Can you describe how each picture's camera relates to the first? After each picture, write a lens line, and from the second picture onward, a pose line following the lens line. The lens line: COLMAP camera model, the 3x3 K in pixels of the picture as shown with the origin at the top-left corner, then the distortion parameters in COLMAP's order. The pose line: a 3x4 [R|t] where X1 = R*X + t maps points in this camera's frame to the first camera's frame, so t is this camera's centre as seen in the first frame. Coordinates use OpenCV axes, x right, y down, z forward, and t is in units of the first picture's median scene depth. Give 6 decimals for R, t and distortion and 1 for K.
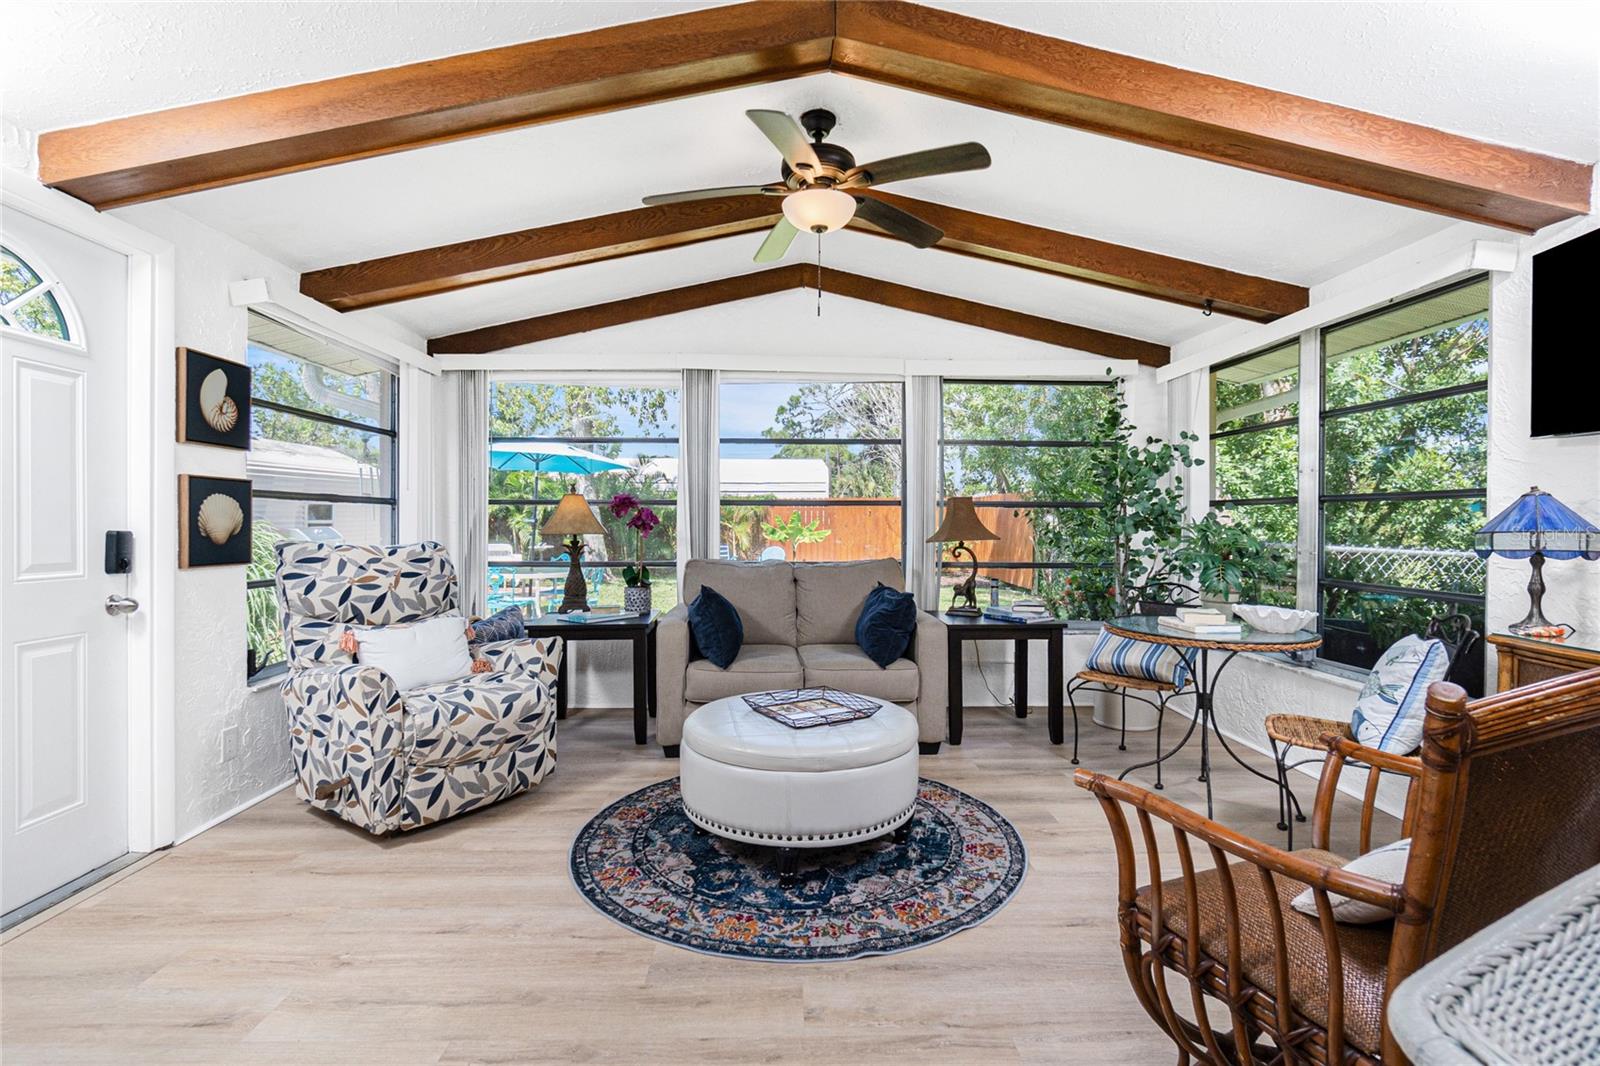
lens RADIAL K [[748.0, 0, 802.5], [0, 748.0, 527.8], [0, 0, 1]] dist [-0.002957, -0.000255]
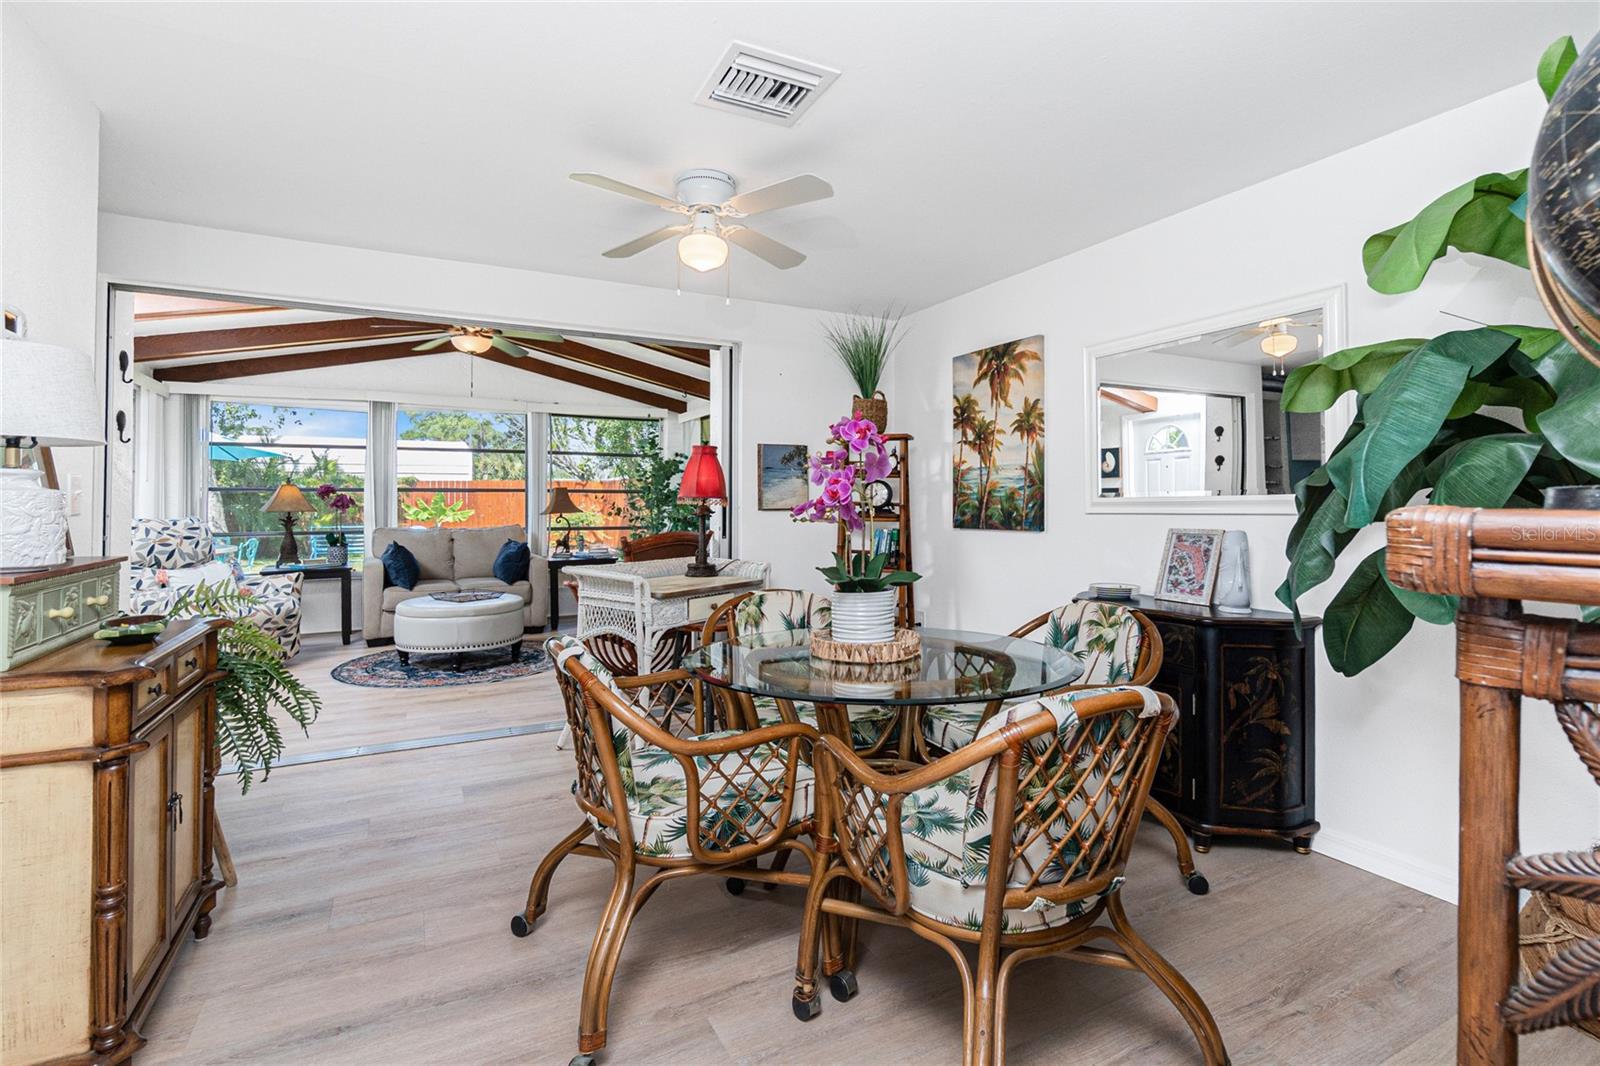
lens RADIAL K [[748.0, 0, 790.2], [0, 748.0, 495.9], [0, 0, 1]] dist [-0.002957, -0.000255]
pose [[0.905223, -0.001054, 0.424935, -0.041053], [0.007573, 0.999878, -0.013653, 0.005314], [-0.424869, 0.015577, 0.905121, -0.857710]]
